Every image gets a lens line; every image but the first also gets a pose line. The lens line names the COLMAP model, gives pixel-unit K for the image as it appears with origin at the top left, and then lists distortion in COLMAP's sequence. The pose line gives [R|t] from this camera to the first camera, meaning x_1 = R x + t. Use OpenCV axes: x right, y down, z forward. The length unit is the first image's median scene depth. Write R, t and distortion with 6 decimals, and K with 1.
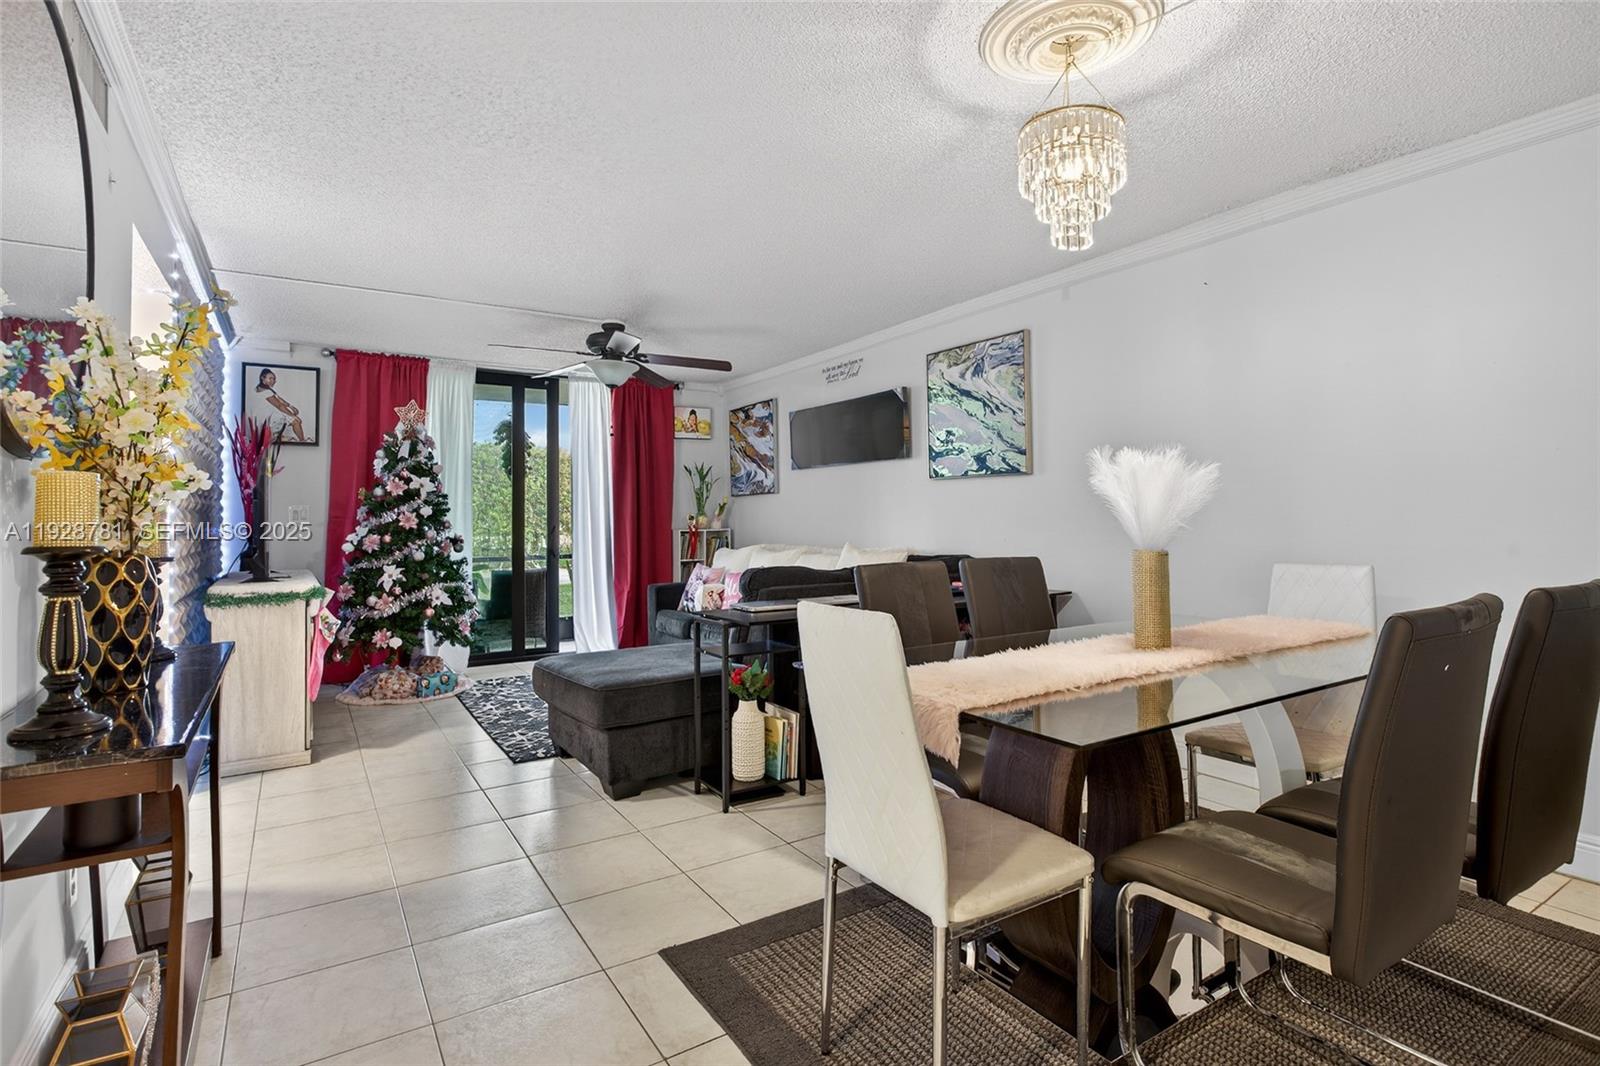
lens RADIAL K [[779.5, 0, 797.4], [0, 779.5, 514.0], [0, 0, 1]] dist [-0.030679, -0.000095]
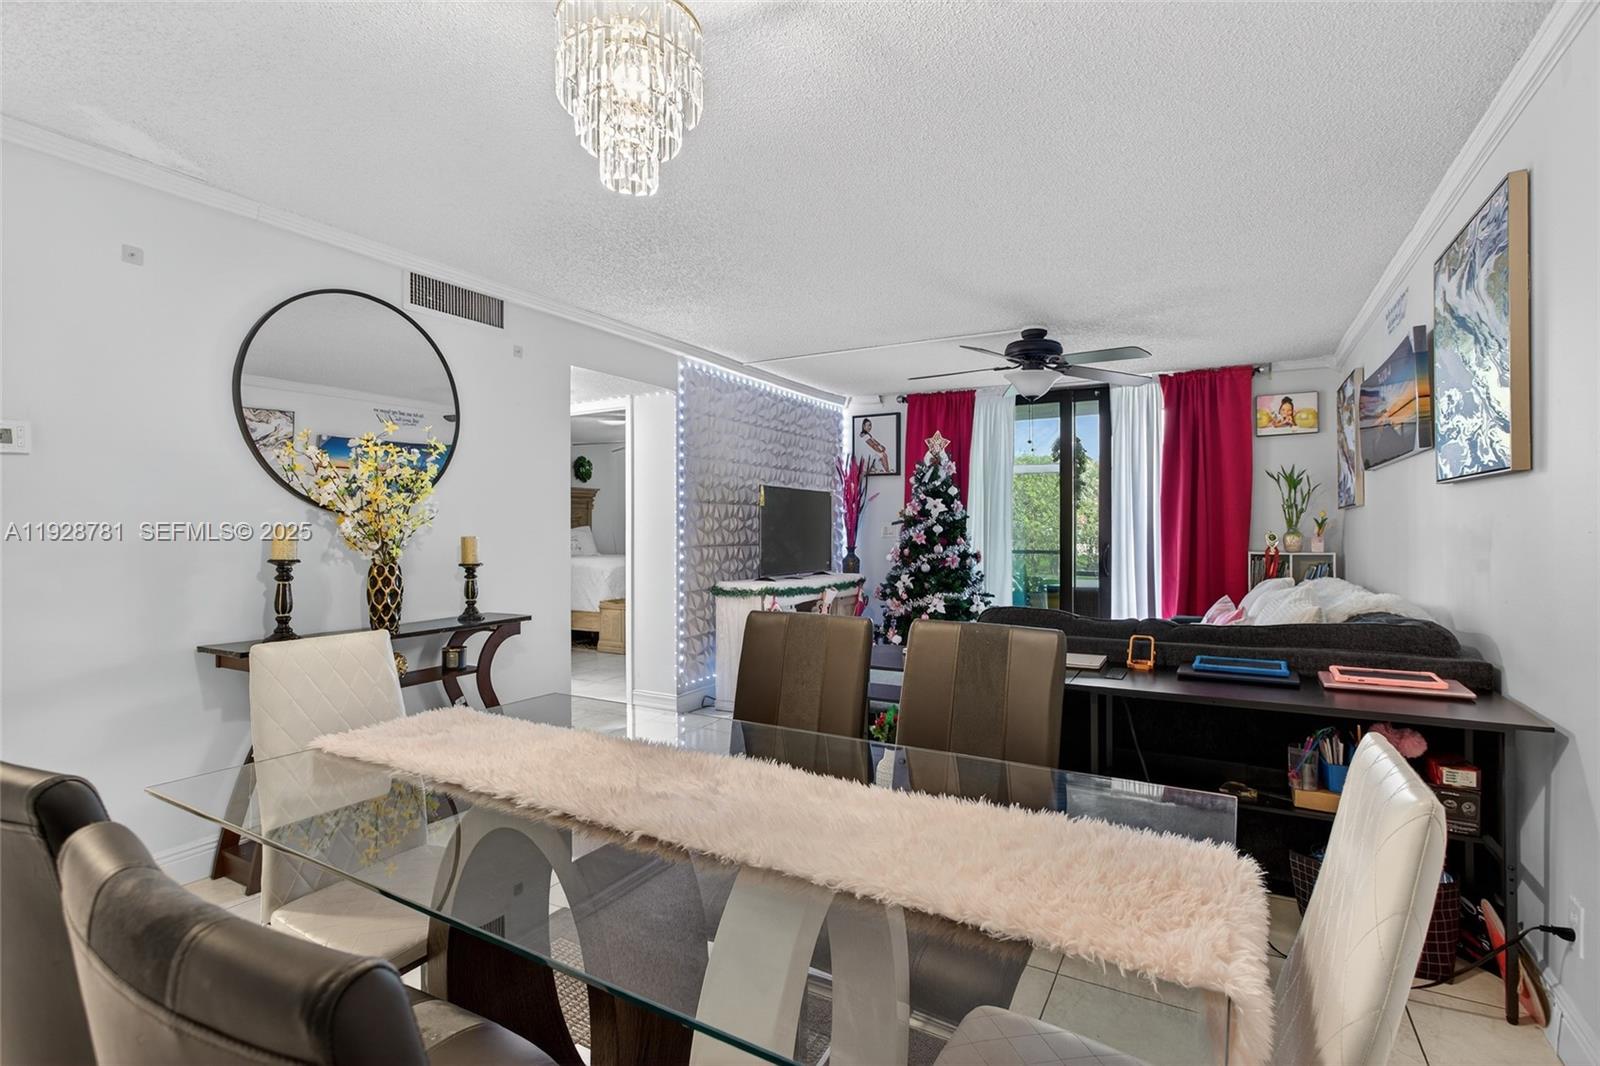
lens RADIAL K [[751.2, 0, 800.0], [0, 751.2, 533.0], [0, 0, 1]] dist [-0.001923, -0.000153]
pose [[0.471786, 0.014777, -0.881589, 0.389949], [0.000896, 0.999851, 0.017239, -0.016509], [0.881713, -0.008924, 0.471703, 0.298432]]
